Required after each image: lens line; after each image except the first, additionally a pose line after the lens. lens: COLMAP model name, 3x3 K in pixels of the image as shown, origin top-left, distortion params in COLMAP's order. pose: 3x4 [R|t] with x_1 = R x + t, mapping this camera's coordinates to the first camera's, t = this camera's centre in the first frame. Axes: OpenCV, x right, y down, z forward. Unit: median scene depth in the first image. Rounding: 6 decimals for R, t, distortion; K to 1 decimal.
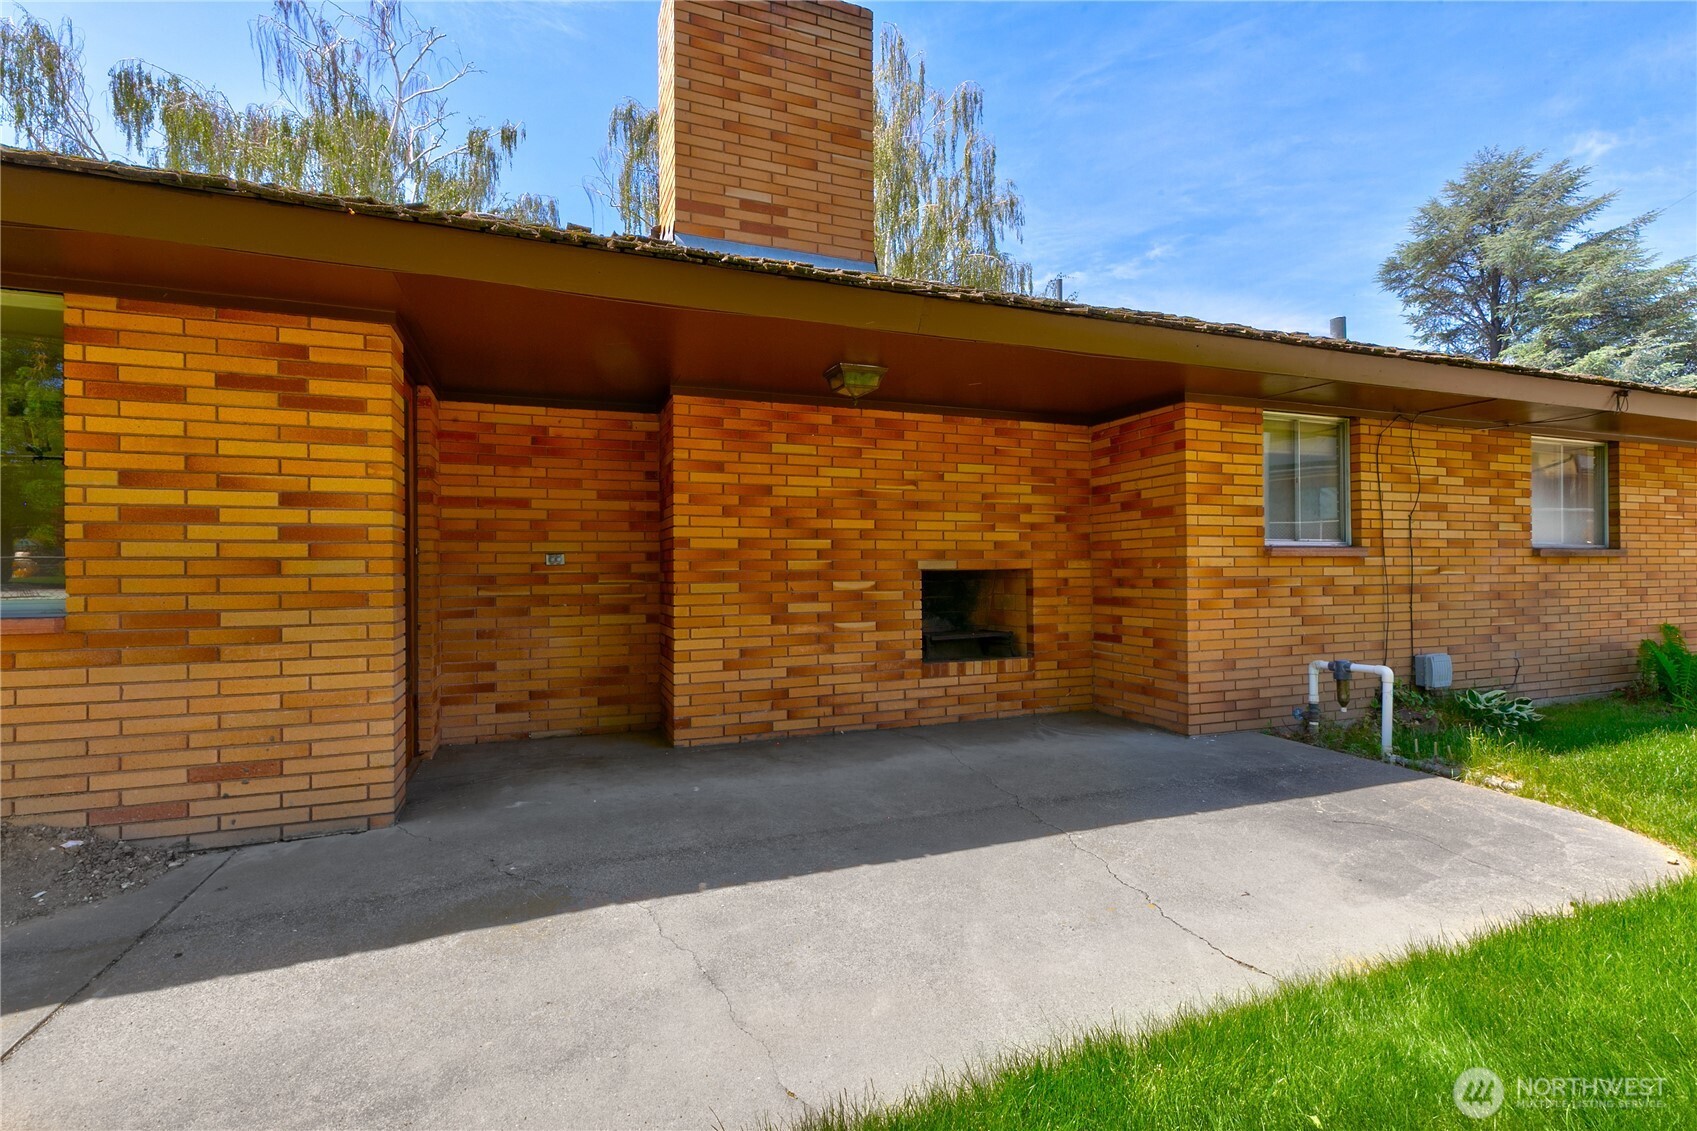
lens RADIAL K [[772.8, 0, 850.2], [0, 772.8, 569.1], [0, 0, 1]] dist [0.003836, 0.000550]
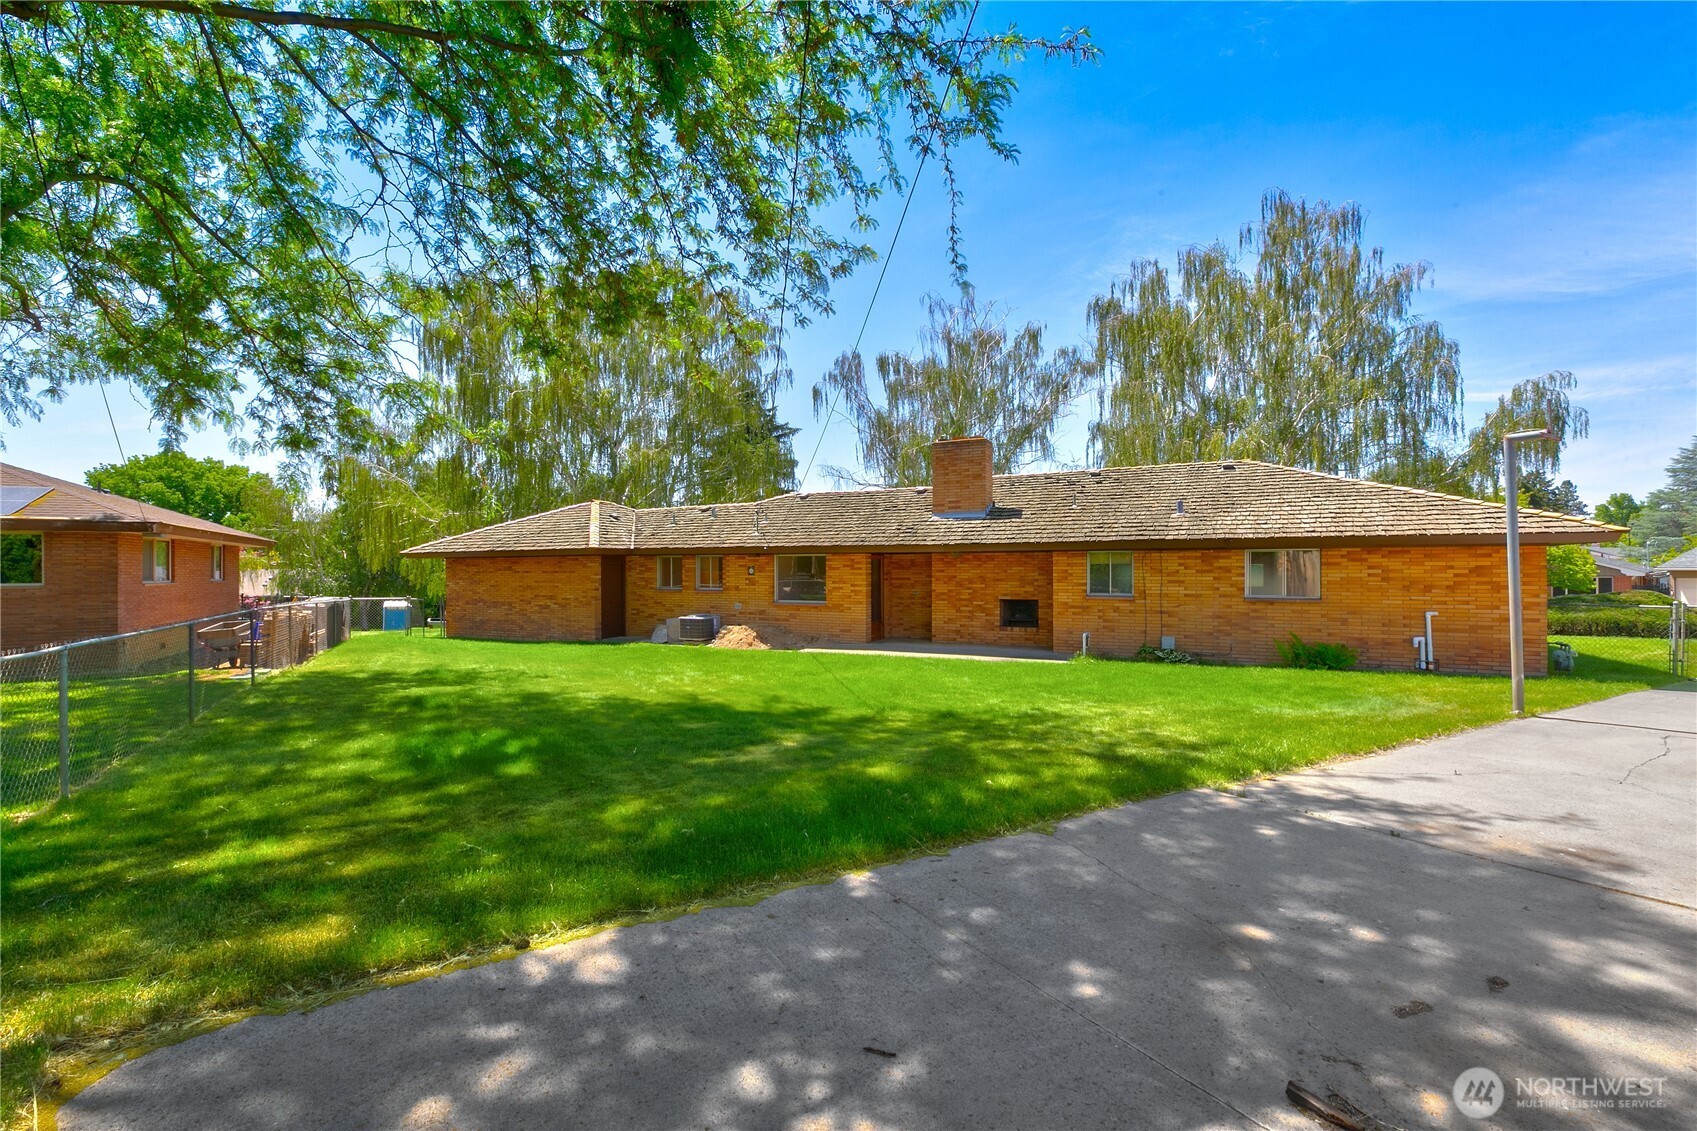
lens RADIAL K [[772.8, 0, 848.2], [0, 772.8, 562.1], [0, 0, 1]] dist [0.003836, 0.000550]
pose [[0.656780, 0.001338, -0.754081, 2.244406], [0.001265, 0.999995, 0.002876, -0.174062], [0.754081, -0.002842, 0.656775, -1.752971]]
